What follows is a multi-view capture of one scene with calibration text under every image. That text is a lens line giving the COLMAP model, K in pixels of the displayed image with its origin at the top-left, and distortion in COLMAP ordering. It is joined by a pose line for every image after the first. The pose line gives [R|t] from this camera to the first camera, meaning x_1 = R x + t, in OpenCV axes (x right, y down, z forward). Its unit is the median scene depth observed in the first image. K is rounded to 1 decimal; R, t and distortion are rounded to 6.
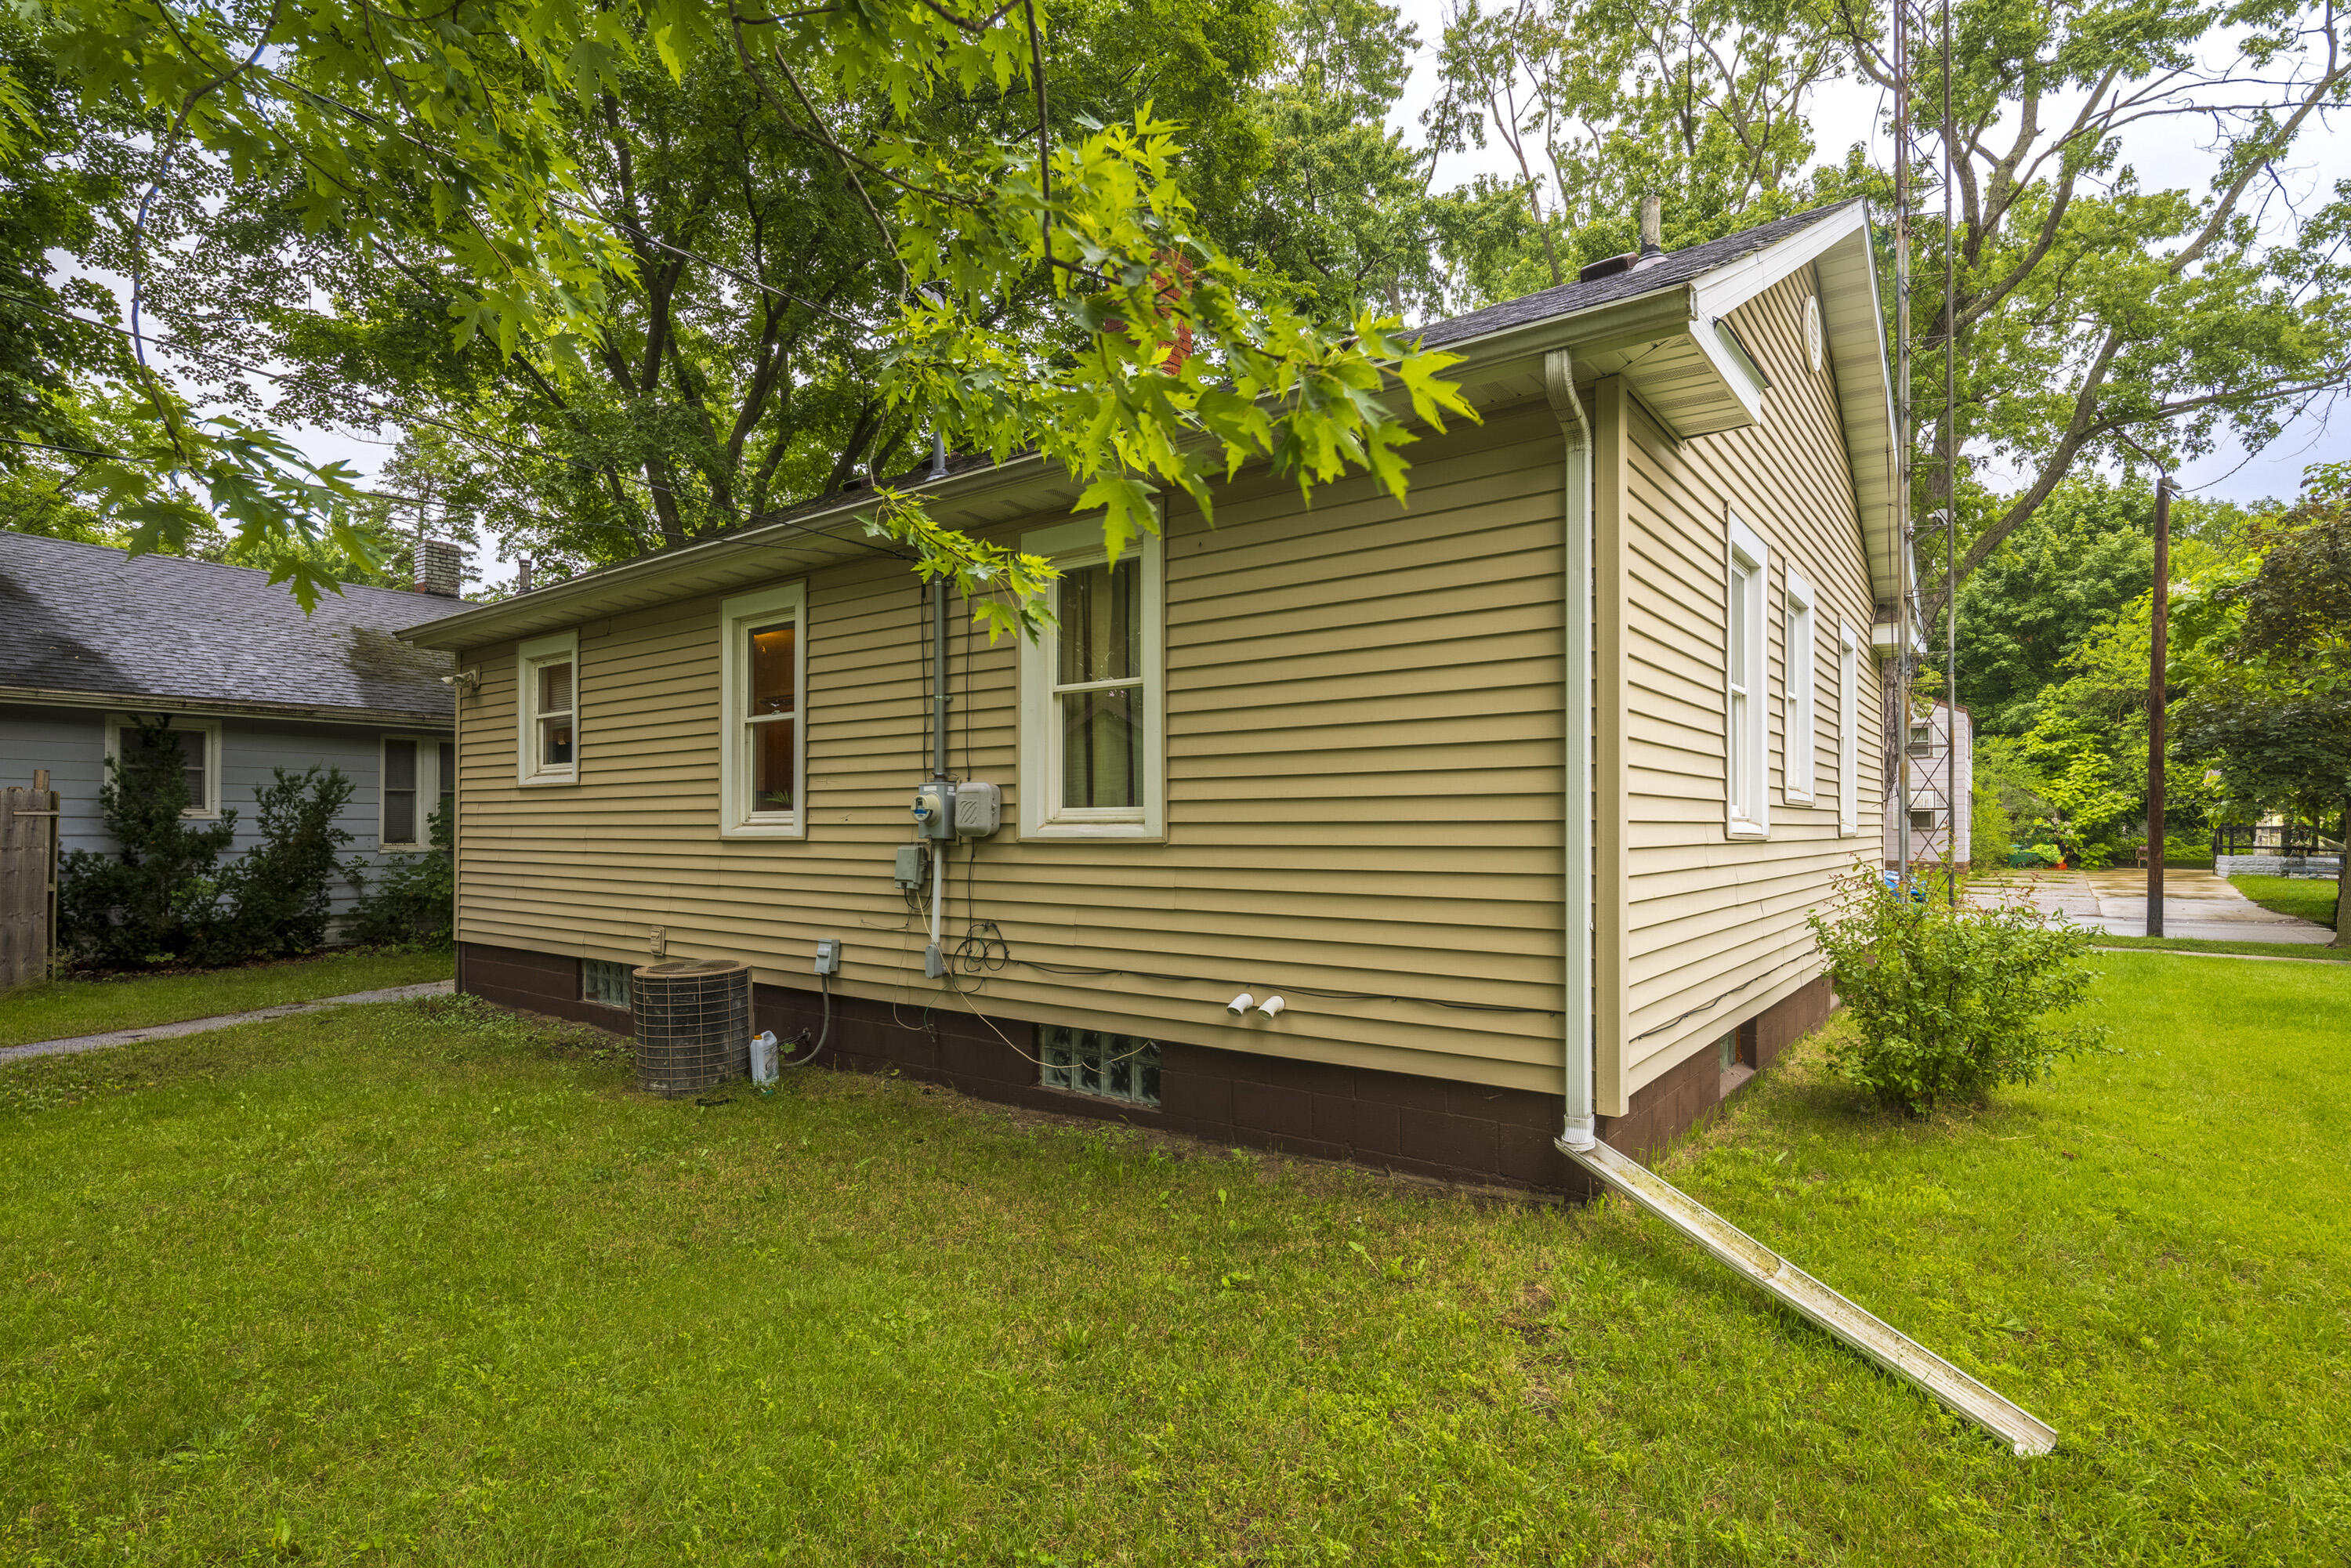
lens RADIAL K [[1148.6, 0, 1187.0], [0, 1148.6, 809.3], [0, 0, 1]] dist [0.005488, -0.004120]
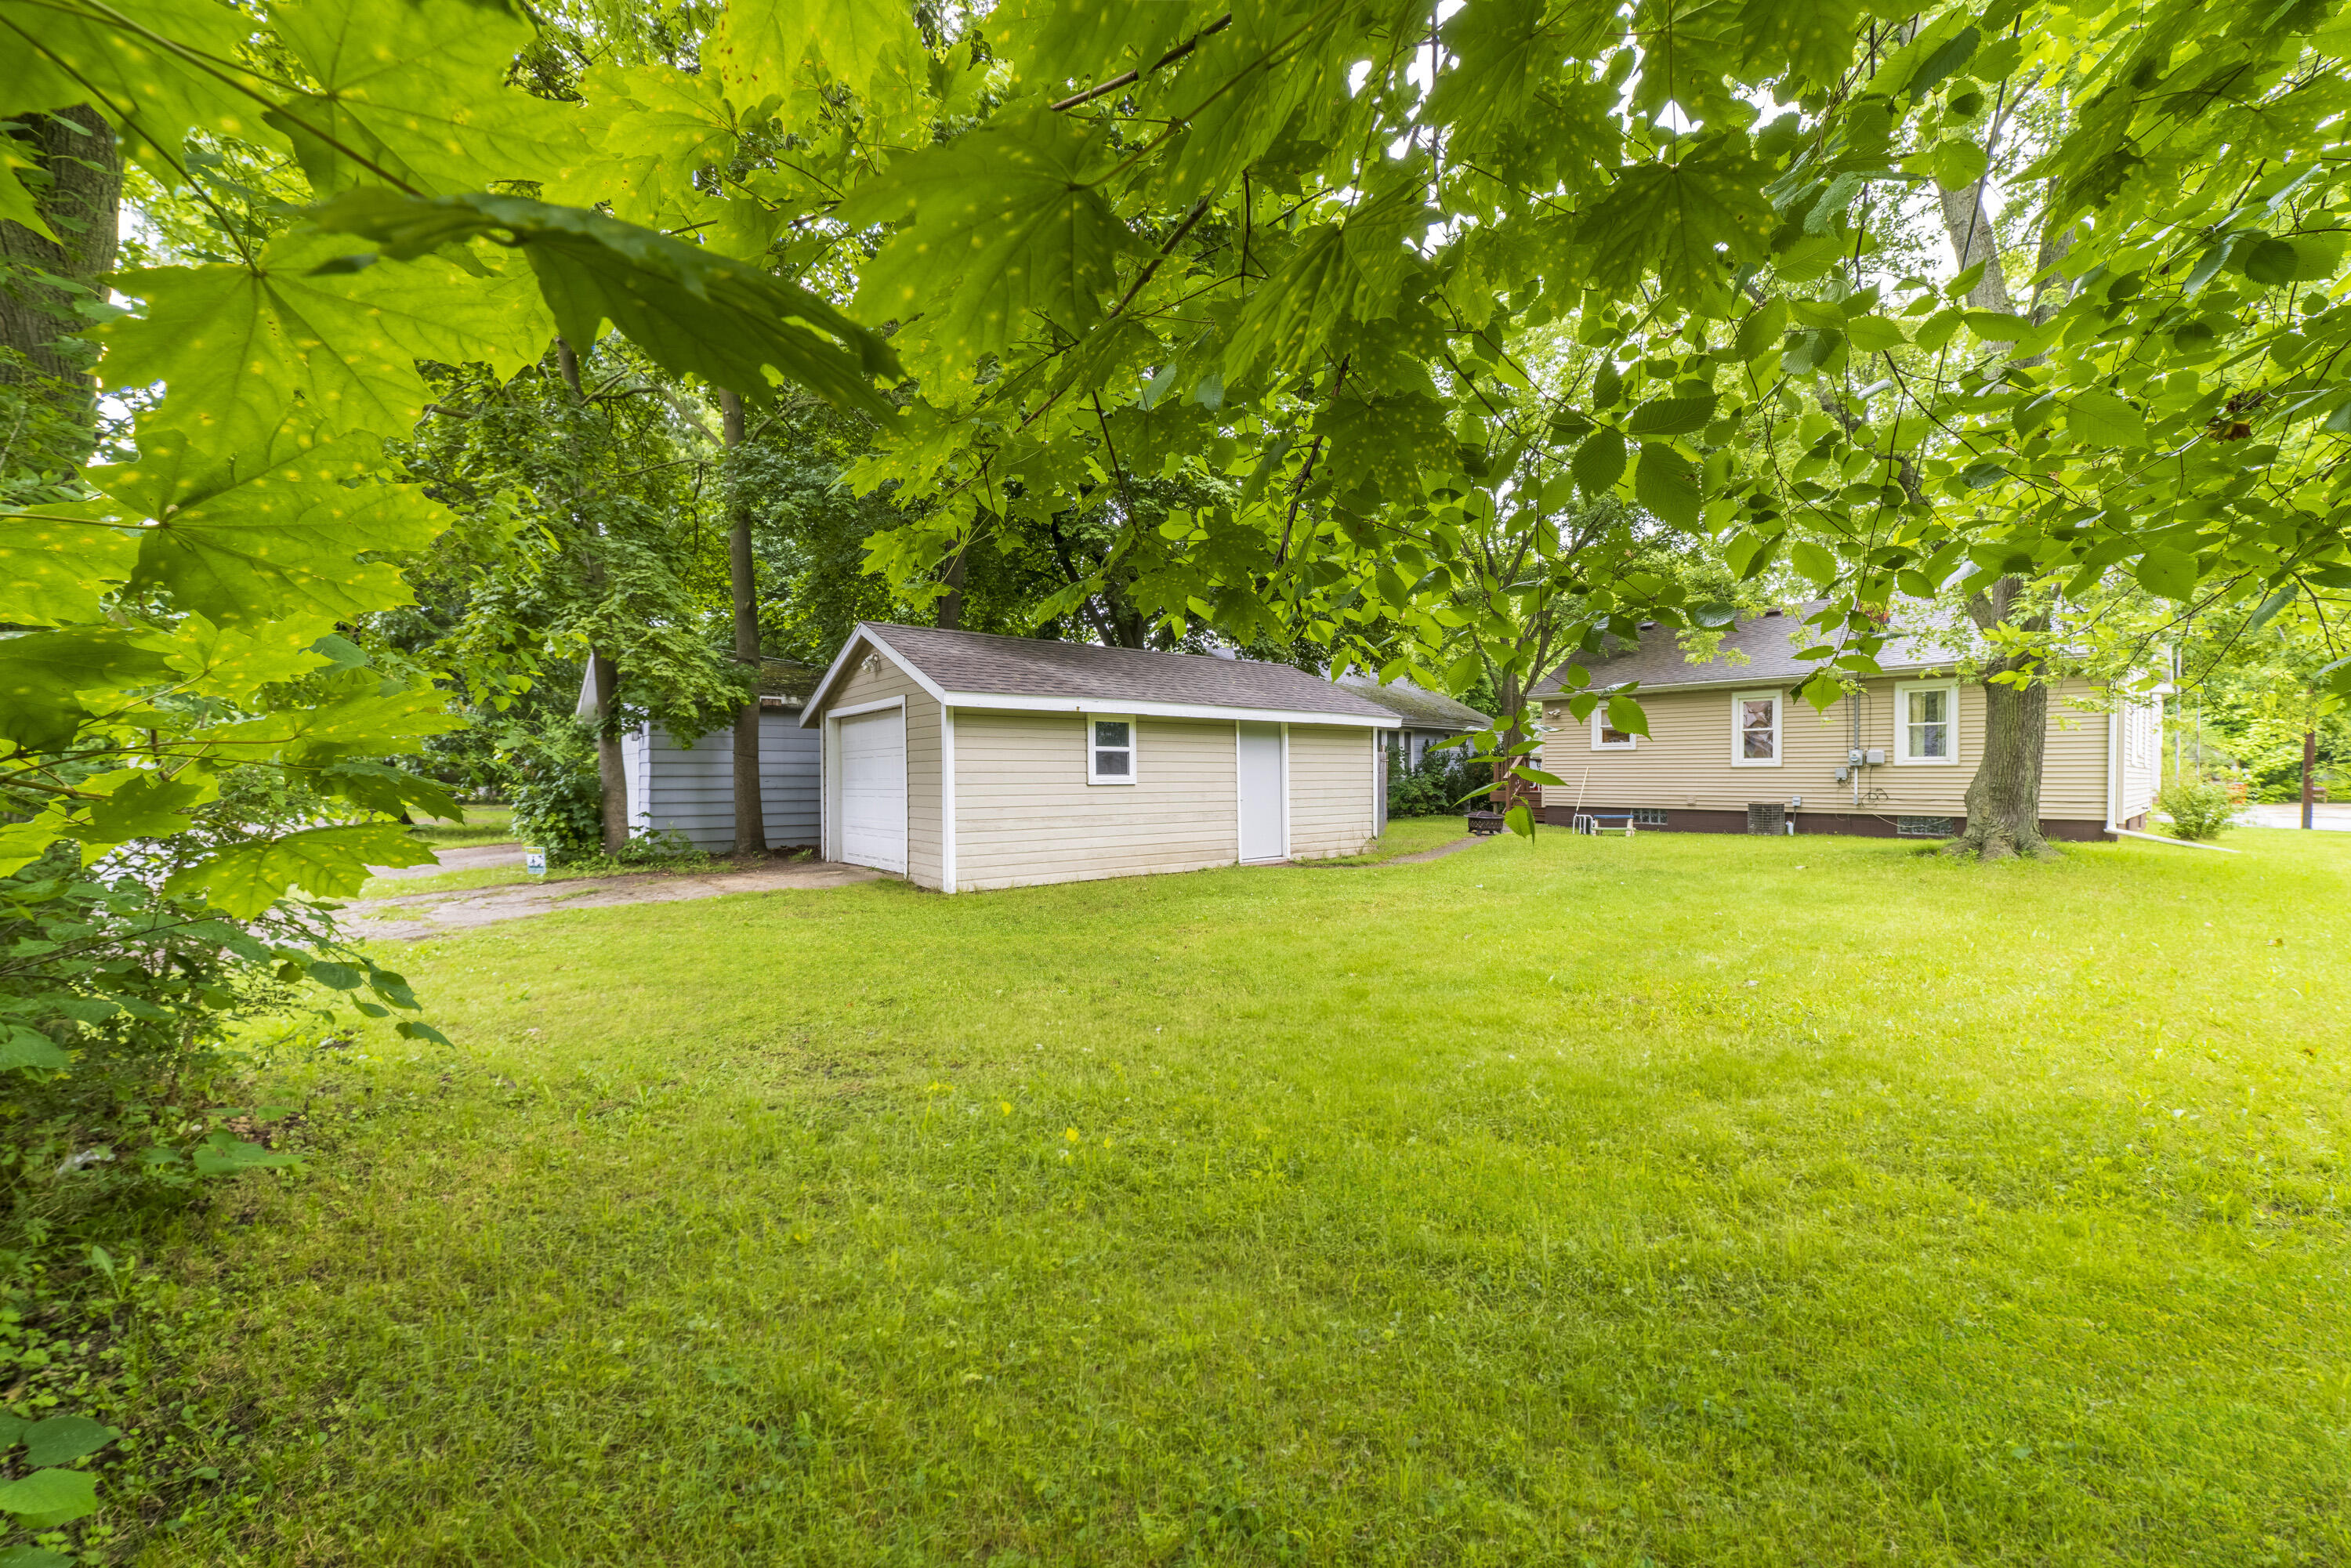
lens RADIAL K [[902.5, 0, 1173.4], [0, 902.5, 779.6], [0, 0, 1]] dist [-0.006007, 0.002115]
pose [[0.975700, 0.003290, -0.219088, -1.717256], [0.000902, 0.999818, 0.019032, 0.014218], [0.219111, -0.018768, 0.975519, -2.252536]]
